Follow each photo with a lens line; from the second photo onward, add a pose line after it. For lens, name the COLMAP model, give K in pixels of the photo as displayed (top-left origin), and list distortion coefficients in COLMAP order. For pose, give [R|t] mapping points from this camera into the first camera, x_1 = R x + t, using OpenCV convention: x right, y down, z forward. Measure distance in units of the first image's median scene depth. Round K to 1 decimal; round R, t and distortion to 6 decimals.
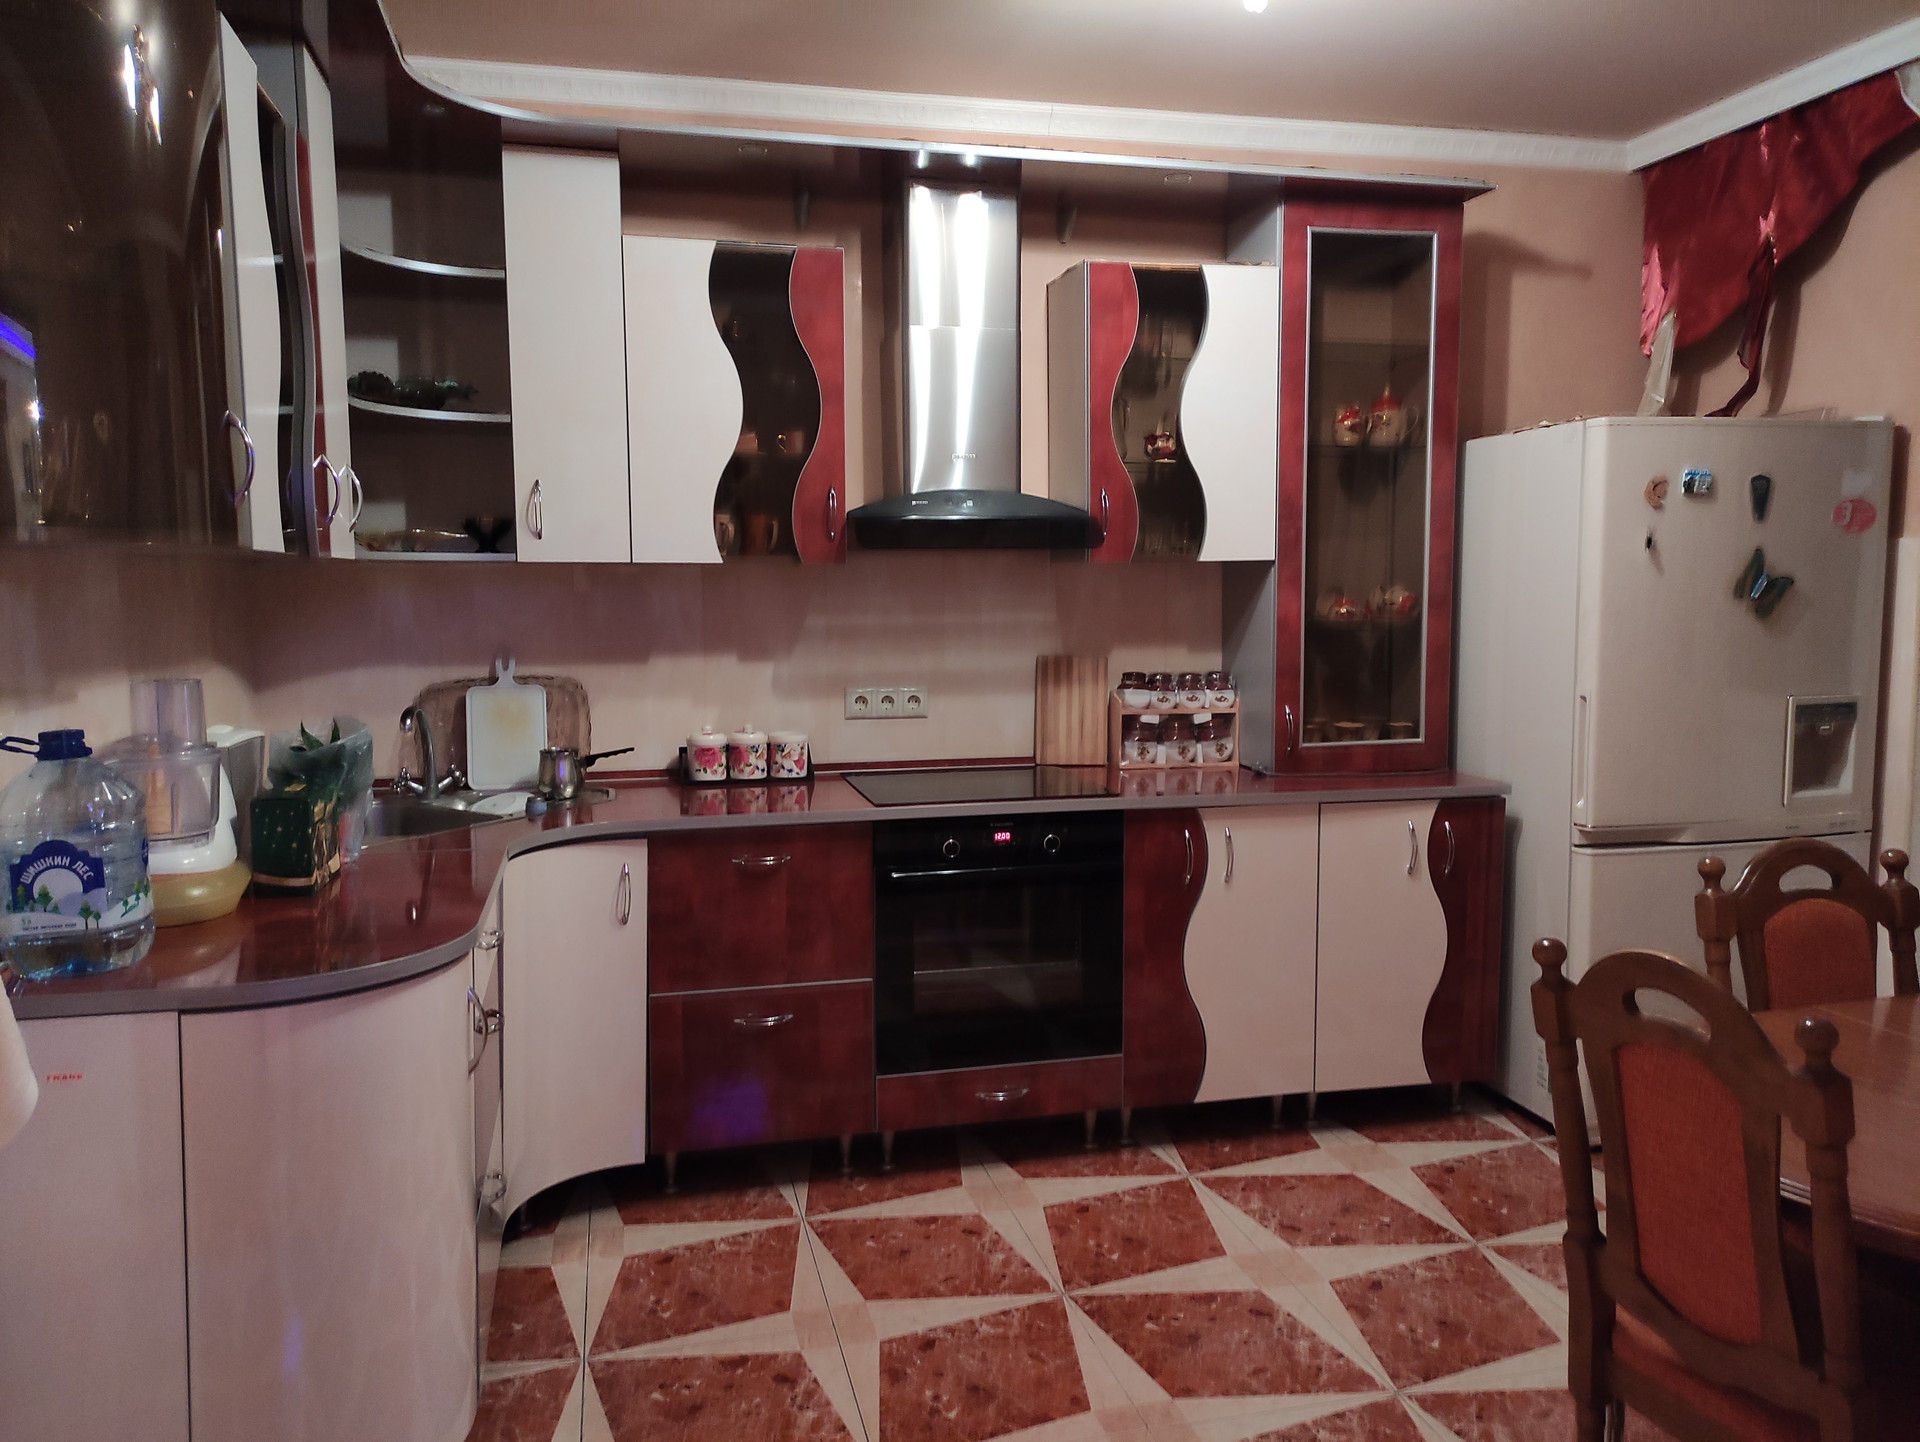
lens RADIAL K [[1395.8, 0, 960.8], [0, 1395.8, 715.2], [0, 0, 1]] dist [0.028389, -0.040136]
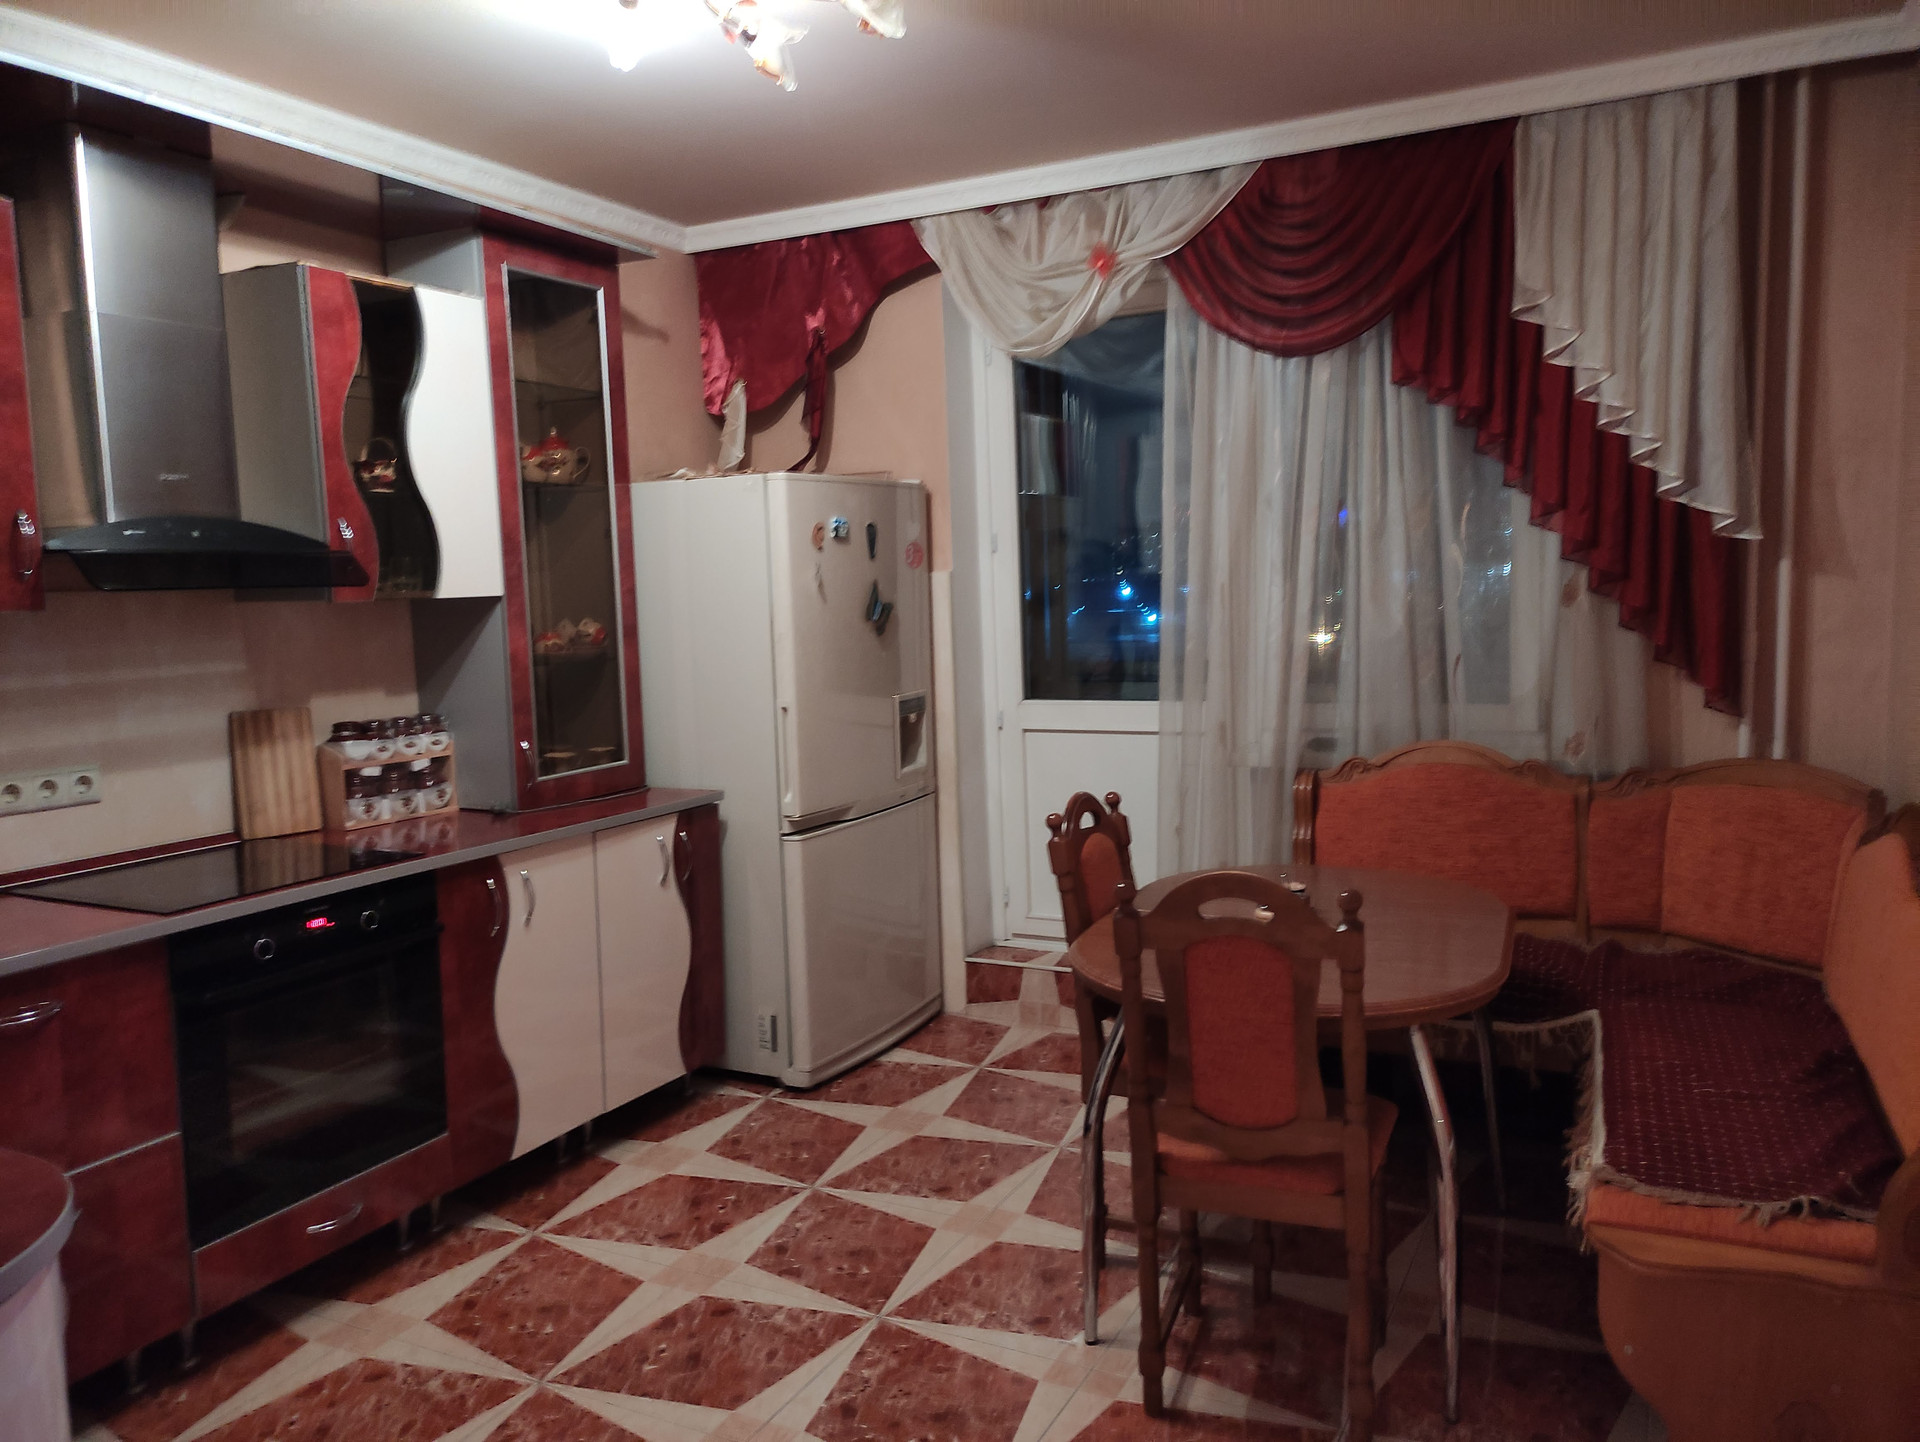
lens RADIAL K [[1395.8, 0, 945.7], [0, 1395.8, 723.2], [0, 0, 1]] dist [0.028389, -0.040136]
pose [[0.643839, -0.087334, 0.760161, -0.338820], [0.096135, 0.994825, 0.032871, -0.024403], [-0.759098, 0.051915, 0.648903, 0.128995]]
